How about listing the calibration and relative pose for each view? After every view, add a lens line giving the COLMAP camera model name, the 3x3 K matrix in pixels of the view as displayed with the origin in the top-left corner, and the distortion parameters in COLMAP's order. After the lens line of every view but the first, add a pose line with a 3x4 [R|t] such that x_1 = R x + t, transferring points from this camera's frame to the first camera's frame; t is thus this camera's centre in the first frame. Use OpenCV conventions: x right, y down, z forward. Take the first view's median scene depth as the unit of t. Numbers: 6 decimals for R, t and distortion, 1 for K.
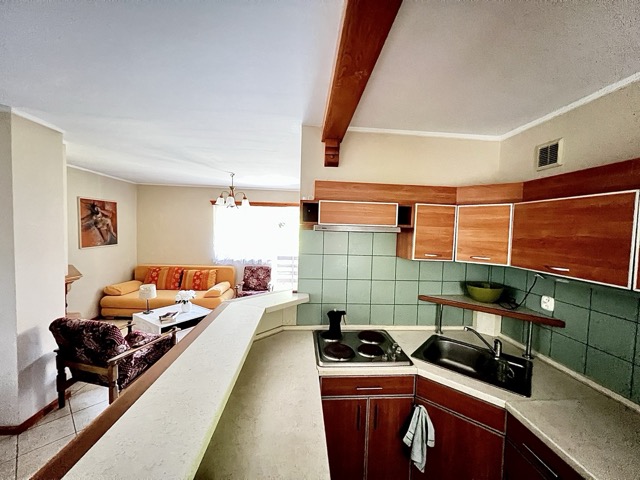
lens RADIAL K [[254.9, 0, 319.9], [0, 254.9, 241.2], [0, 0, 1]] dist [0.001583, -0.000370]
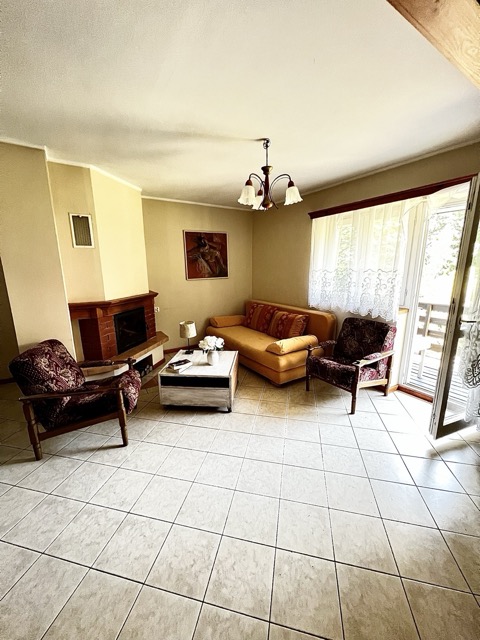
lens RADIAL K [[254.9, 0, 240.0], [0, 254.9, 320.0], [0, 0, 1]] dist [0.001583, -0.000370]
pose [[0.470460, 0.152625, -0.869122, 0.144194], [-0.019895, 0.986513, 0.162471, 0.017937], [0.882197, -0.059145, 0.467151, 0.647586]]
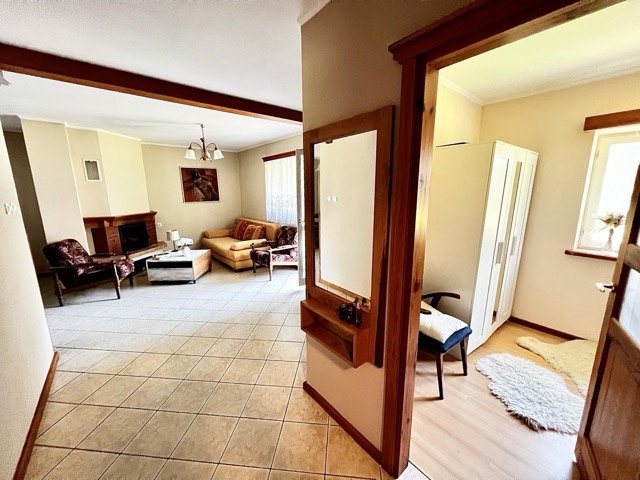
lens RADIAL K [[254.9, 0, 319.9], [0, 254.9, 241.2], [0, 0, 1]] dist [0.001583, -0.000370]
pose [[0.578468, 0.126120, -0.805896, 0.709303], [-0.016871, 0.989613, 0.142761, 0.025232], [0.815530, -0.068986, 0.574588, 0.742259]]
